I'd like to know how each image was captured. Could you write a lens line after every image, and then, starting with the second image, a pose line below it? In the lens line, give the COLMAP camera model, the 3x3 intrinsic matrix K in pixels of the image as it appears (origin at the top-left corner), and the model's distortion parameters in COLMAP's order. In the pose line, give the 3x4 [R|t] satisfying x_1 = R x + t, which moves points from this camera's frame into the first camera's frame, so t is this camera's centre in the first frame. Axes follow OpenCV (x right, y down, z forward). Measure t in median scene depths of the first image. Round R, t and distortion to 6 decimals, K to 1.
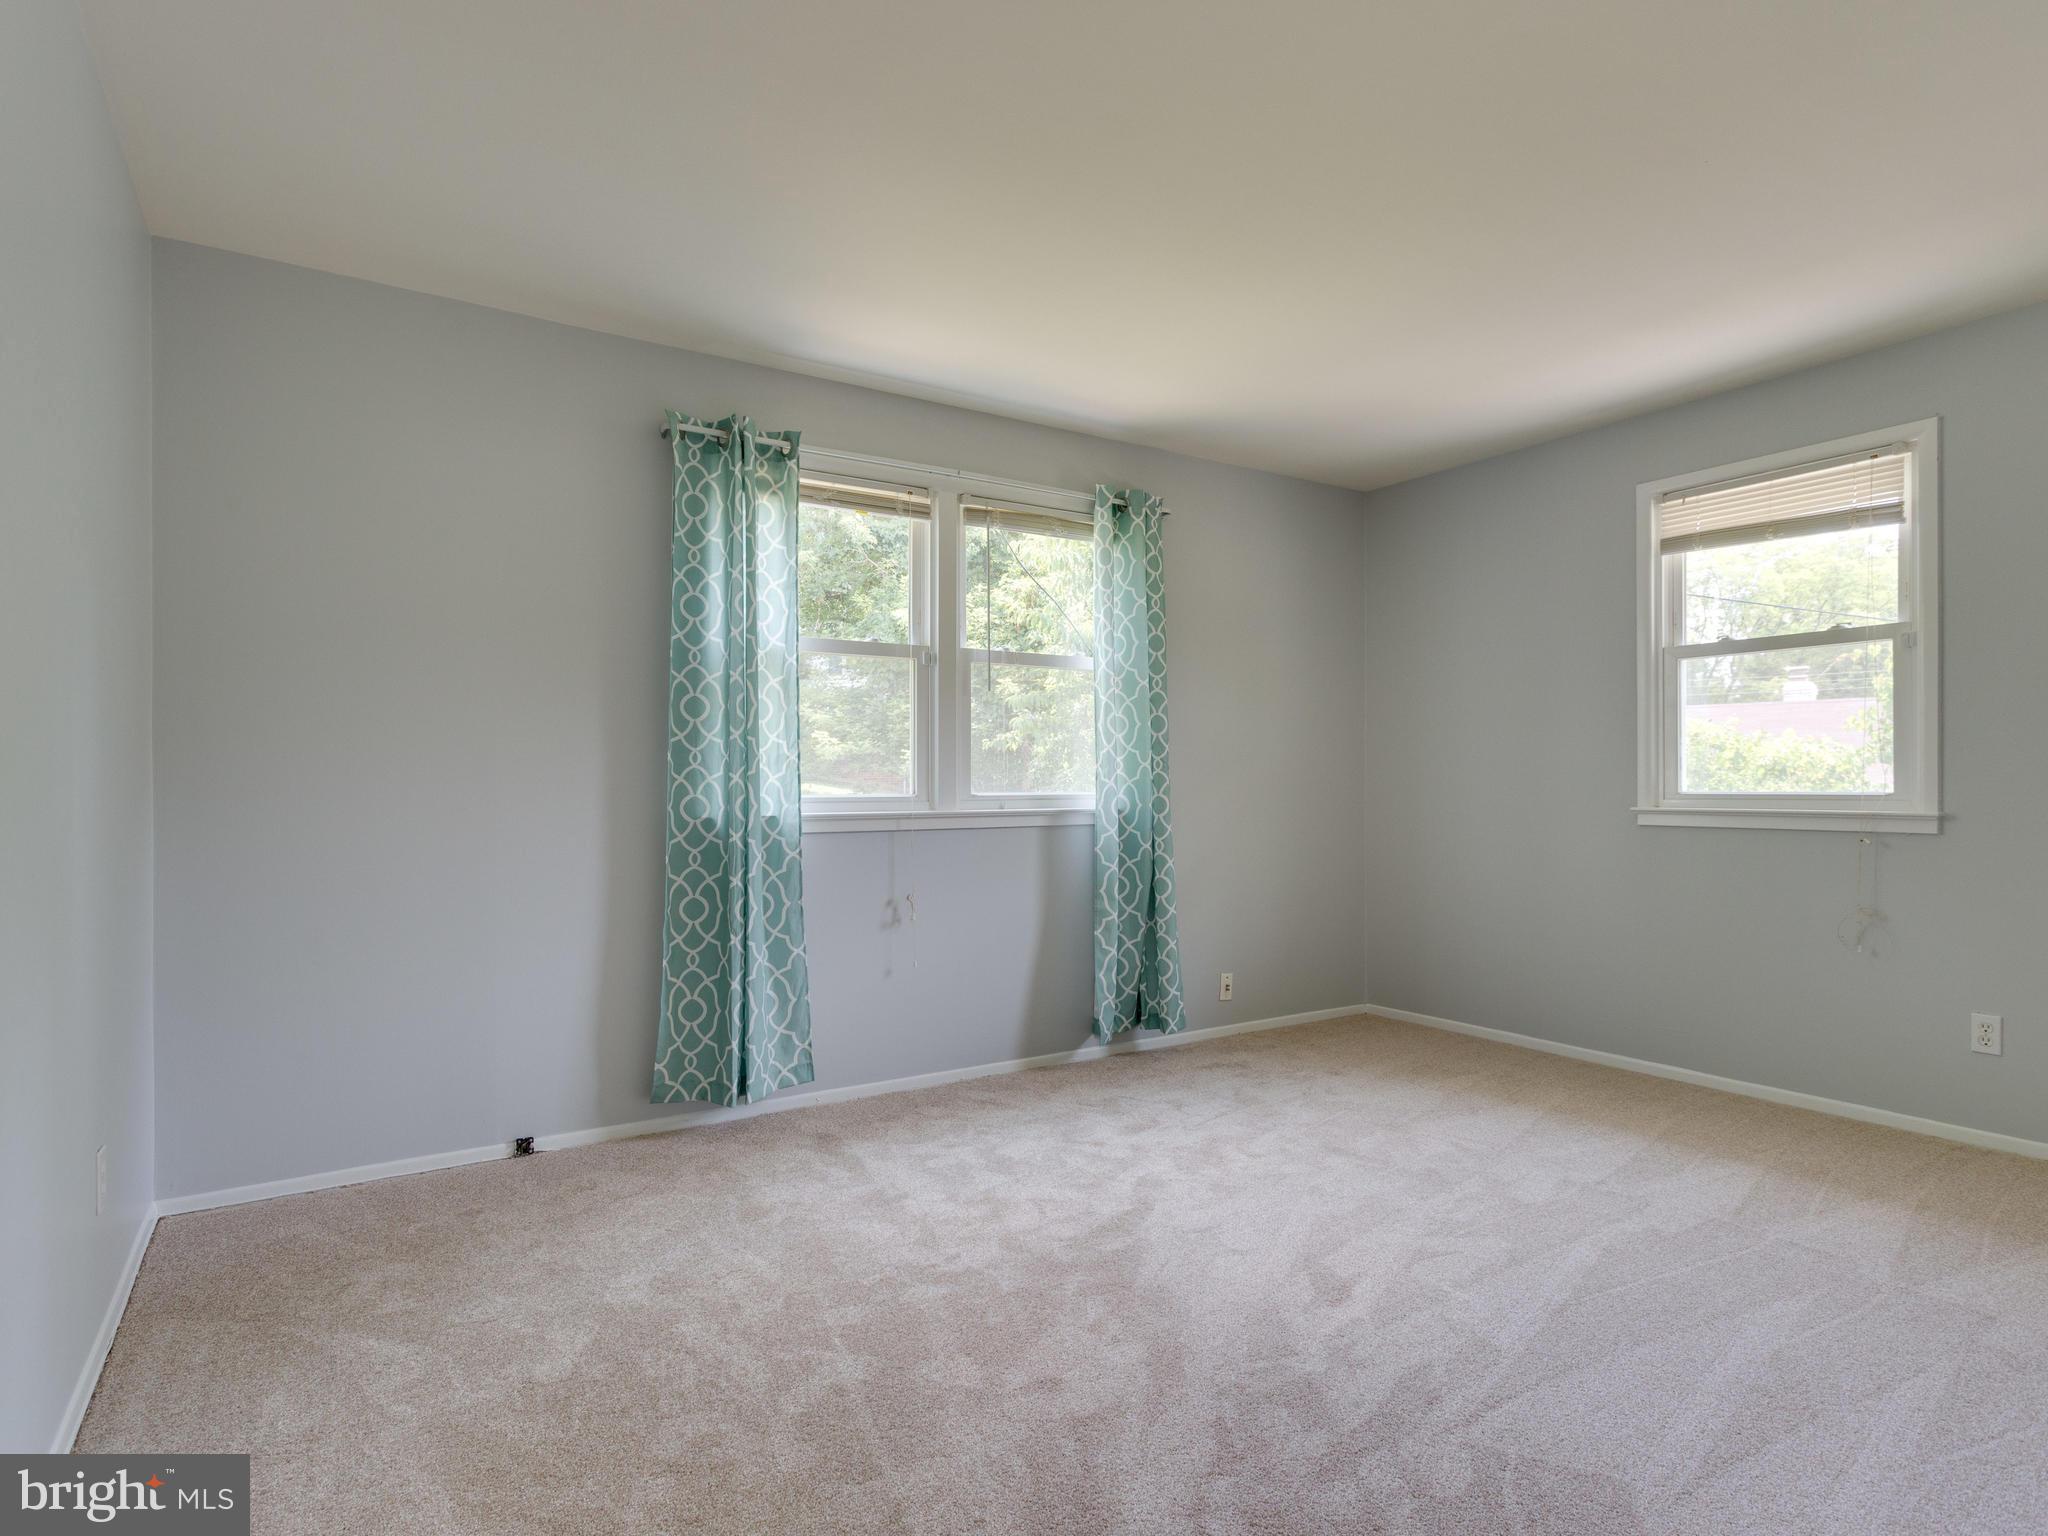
lens RADIAL K [[1130.3, 0, 1024.0], [0, 1130.3, 768.0], [0, 0, 1]] dist [-0.002268, 0.000025]
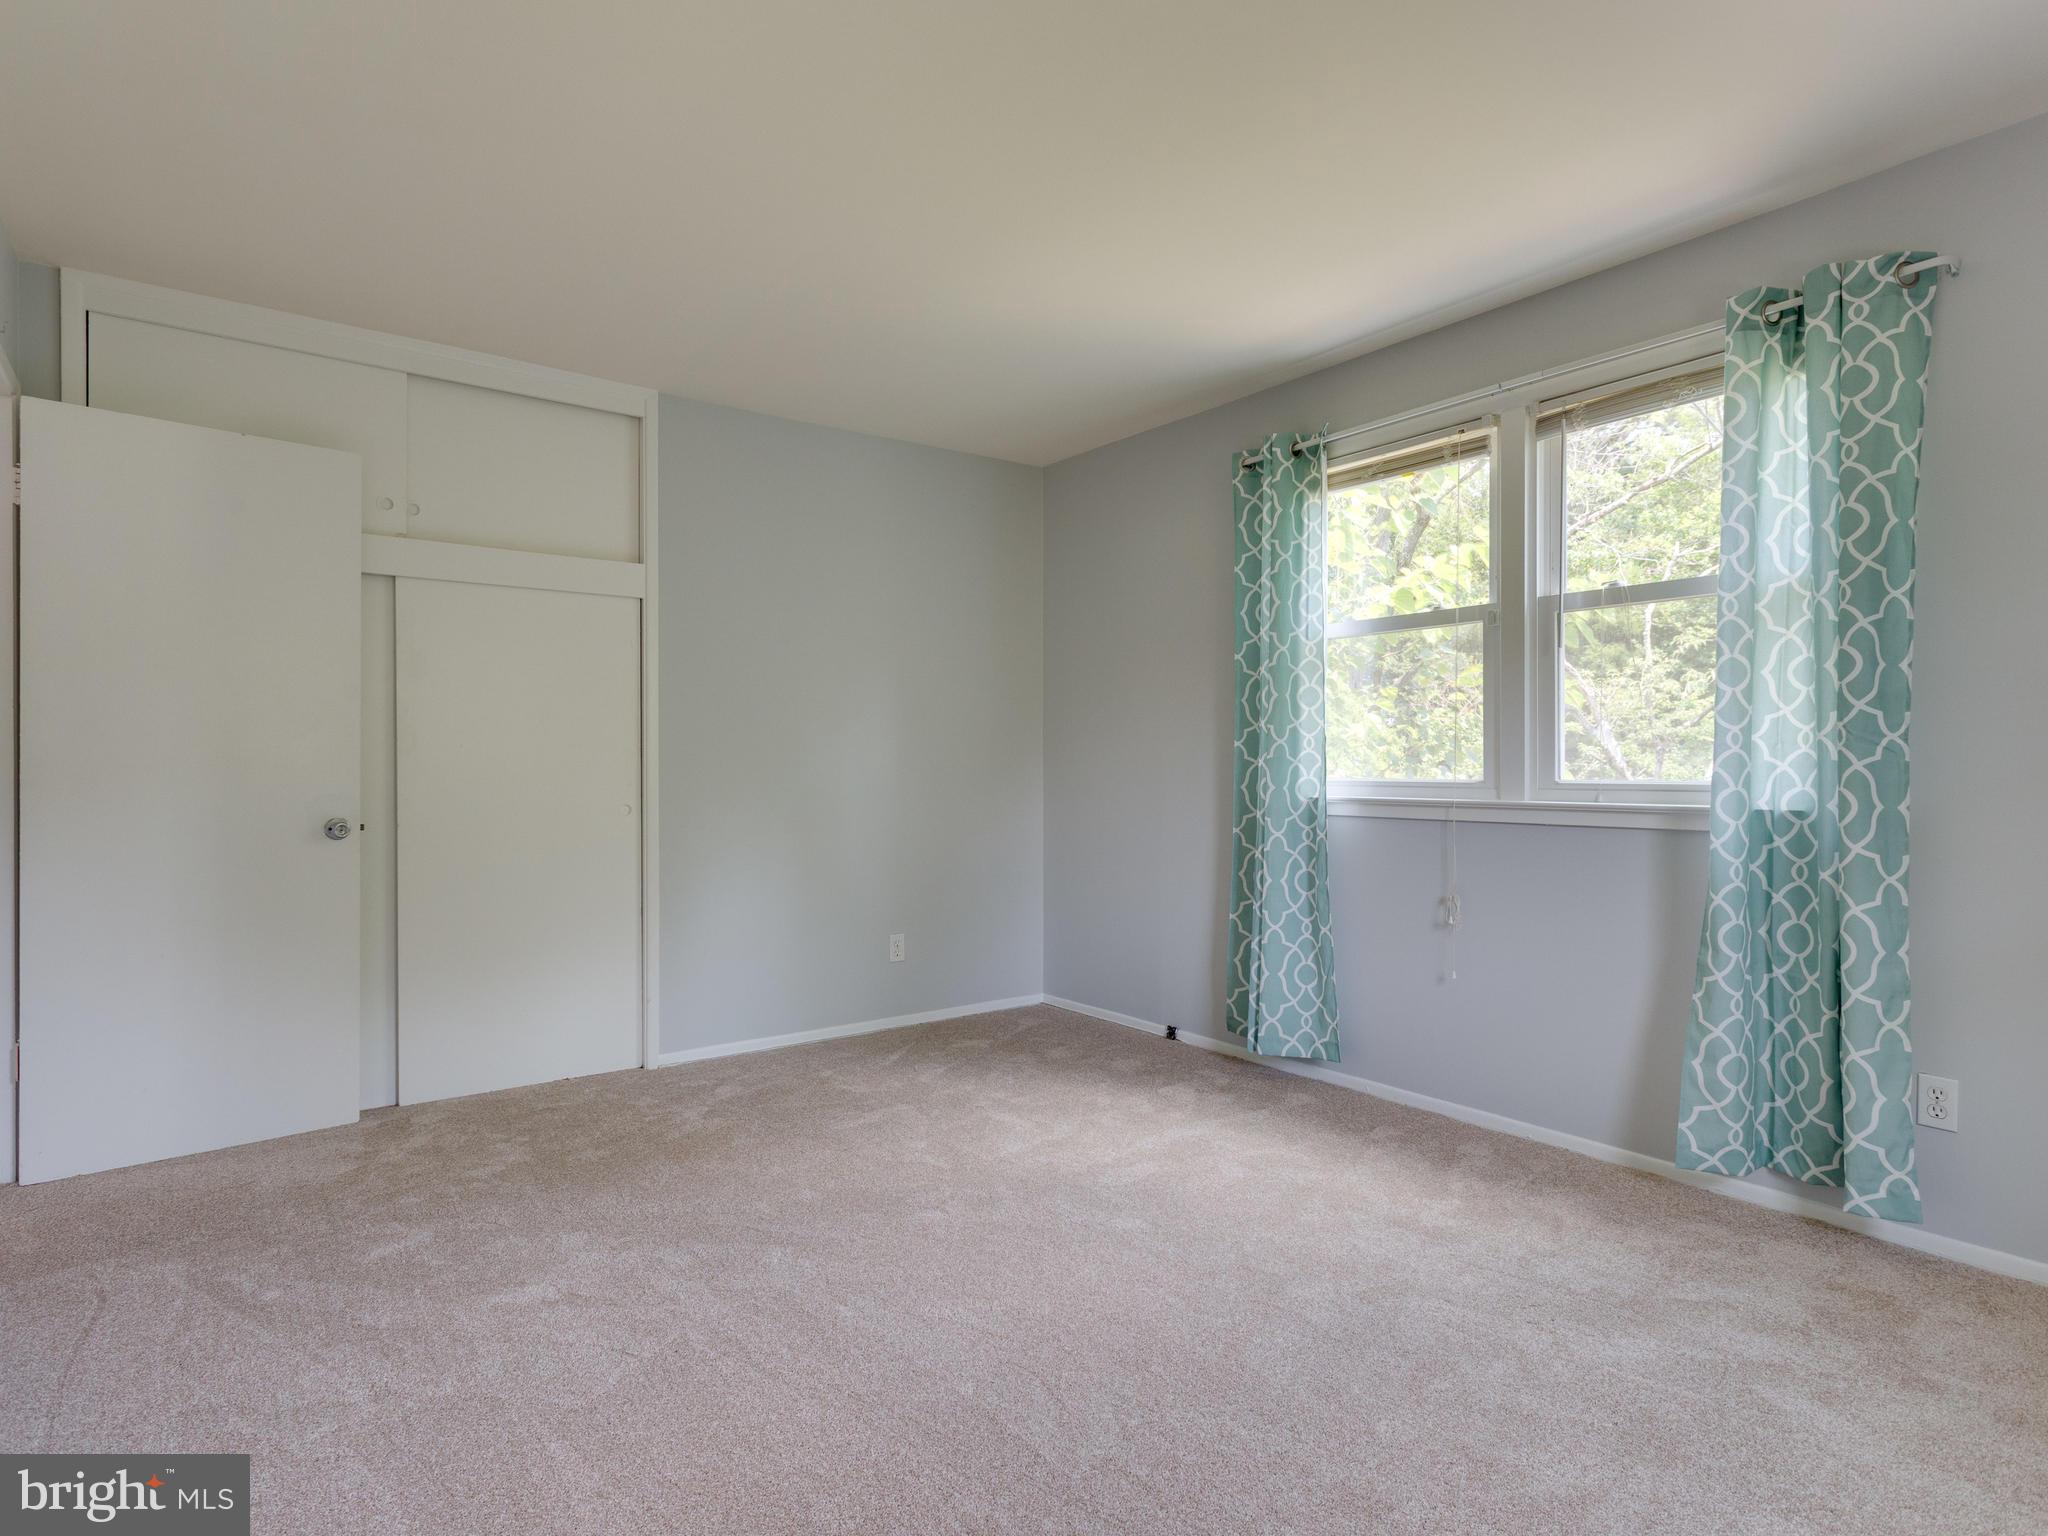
lens RADIAL K [[1103.8, 0, 1026.9], [0, 1103.8, 746.8], [0, 0, 1]] dist [0.001193, 0.002004]
pose [[0.056568, -0.015555, -0.998278, 0.728091], [0.014086, 0.999792, -0.014781, 0.006013], [0.998299, -0.013225, 0.056776, 0.621933]]
